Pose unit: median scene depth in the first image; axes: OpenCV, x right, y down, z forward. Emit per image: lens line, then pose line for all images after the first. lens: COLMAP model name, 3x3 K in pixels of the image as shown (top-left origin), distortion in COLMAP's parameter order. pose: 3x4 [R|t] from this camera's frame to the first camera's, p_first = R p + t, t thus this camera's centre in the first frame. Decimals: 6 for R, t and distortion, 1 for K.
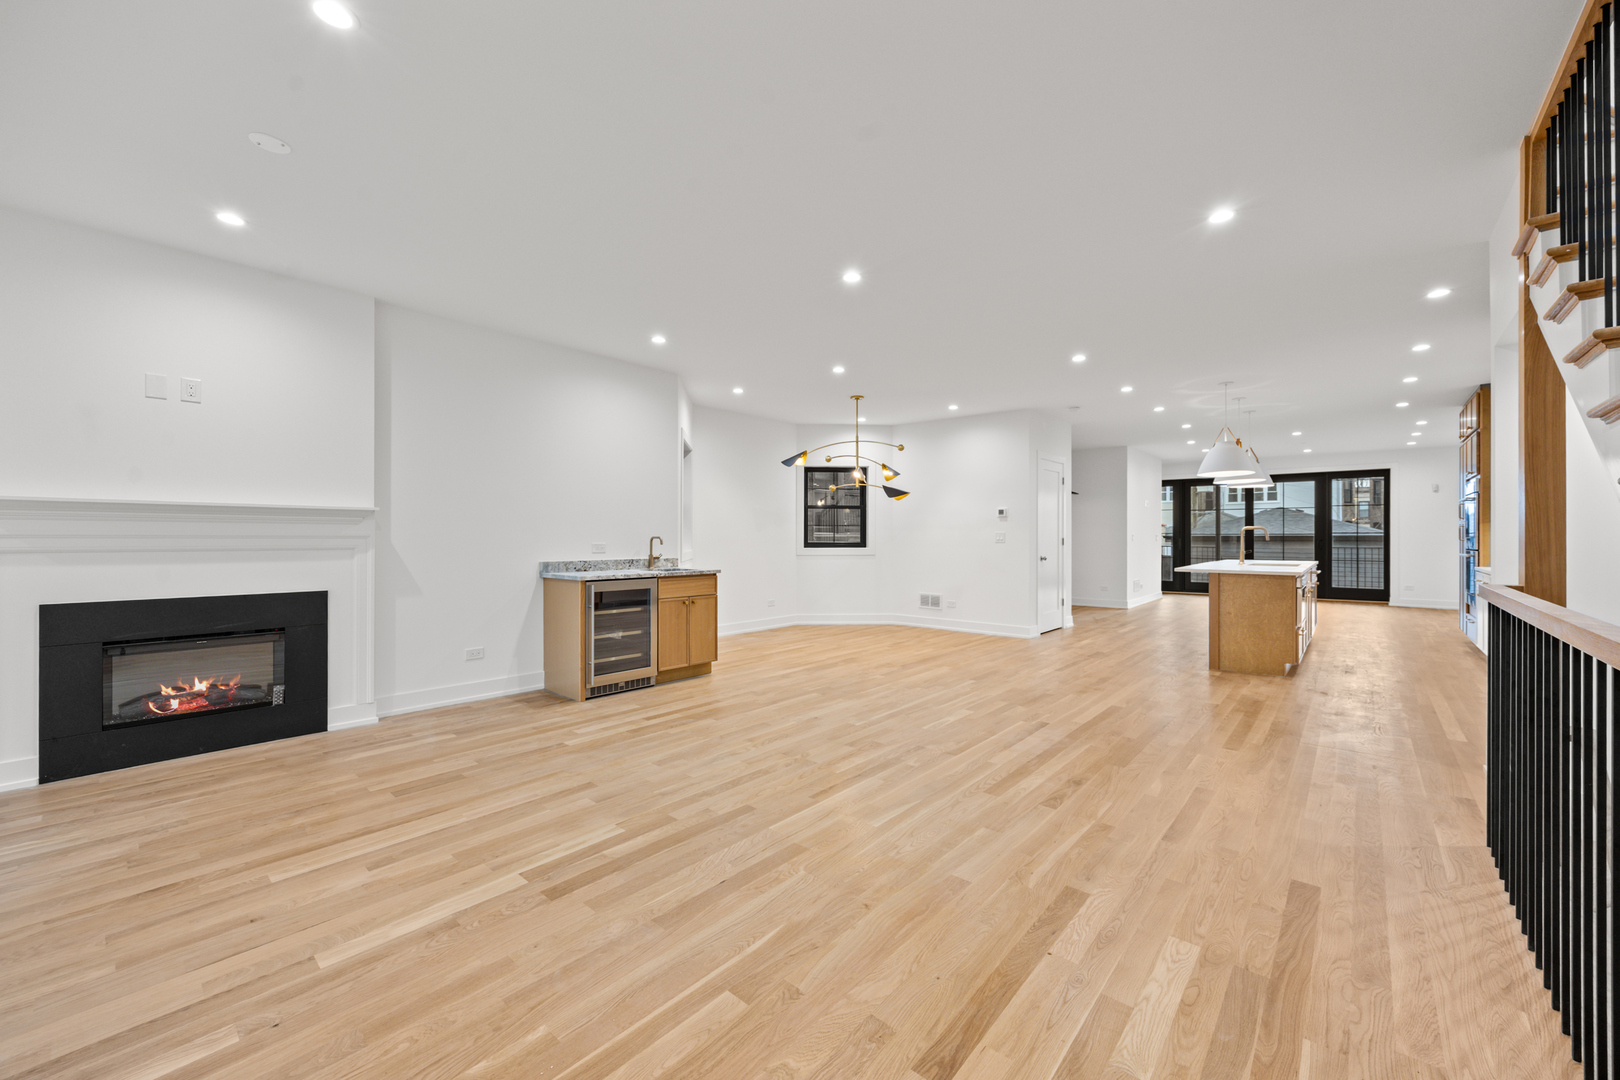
lens RADIAL K [[628.7, 0, 803.6], [0, 628.7, 536.9], [0, 0, 1]] dist [-0.000735, -0.000018]
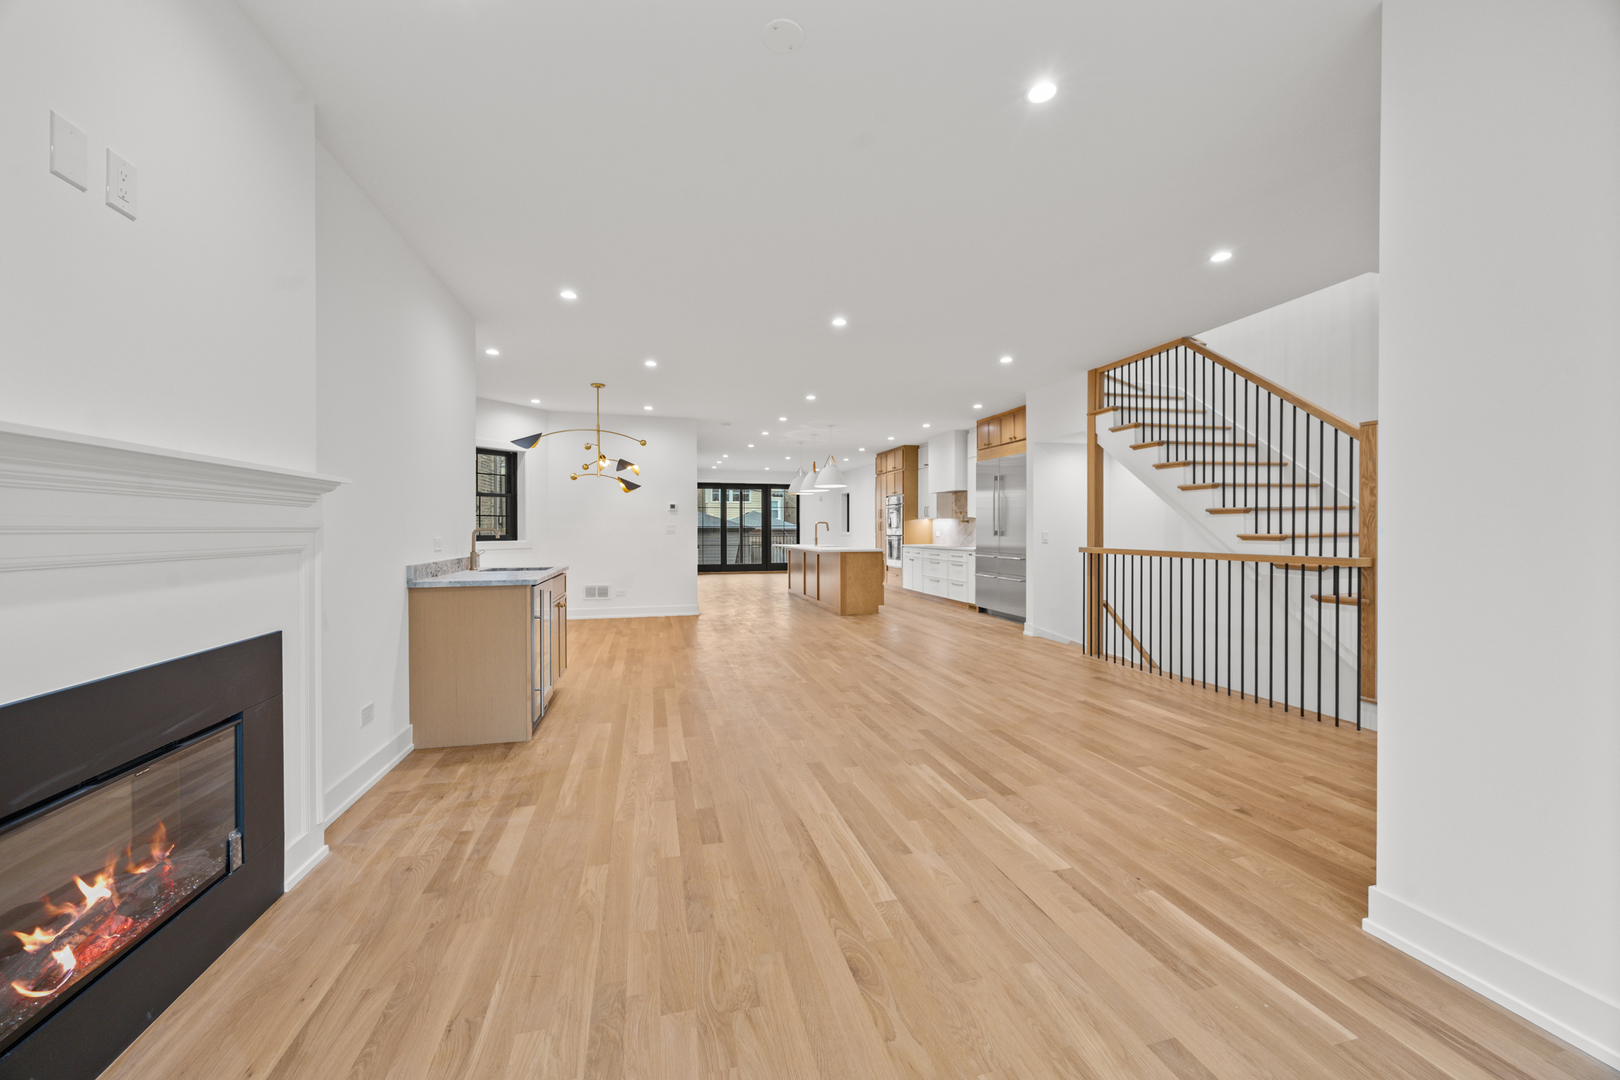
lens RADIAL K [[628.7, 0, 803.6], [0, 628.7, 536.9], [0, 0, 1]] dist [-0.000735, -0.000018]
pose [[0.547072, -0.010389, 0.837021, -1.136876], [-0.000582, 0.999918, 0.012791, 0.000839], [-0.837086, -0.007484, 0.547021, 0.408688]]
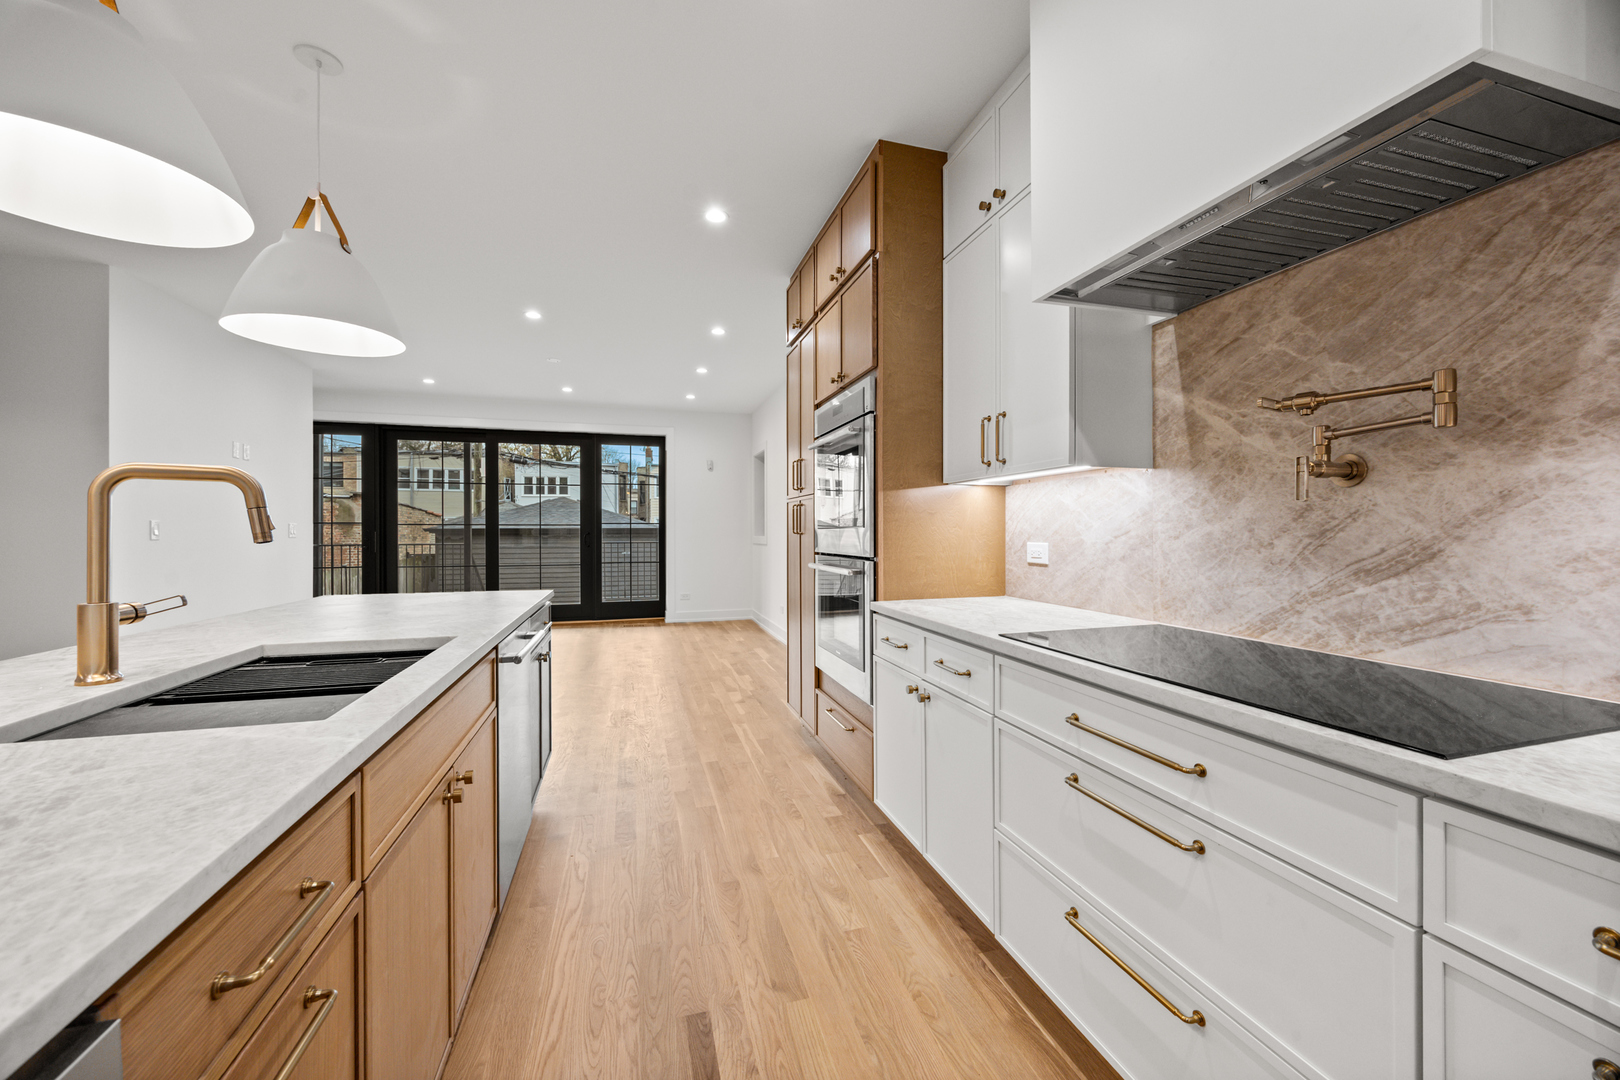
lens RADIAL K [[628.7, 0, 803.6], [0, 628.7, 536.9], [0, 0, 1]] dist [-0.000735, -0.000018]
pose [[0.533848, -0.014104, 0.845463, 1.226509], [0.003597, 0.999890, 0.014409, -0.000154], [-0.845573, -0.004651, 0.533840, 1.449214]]
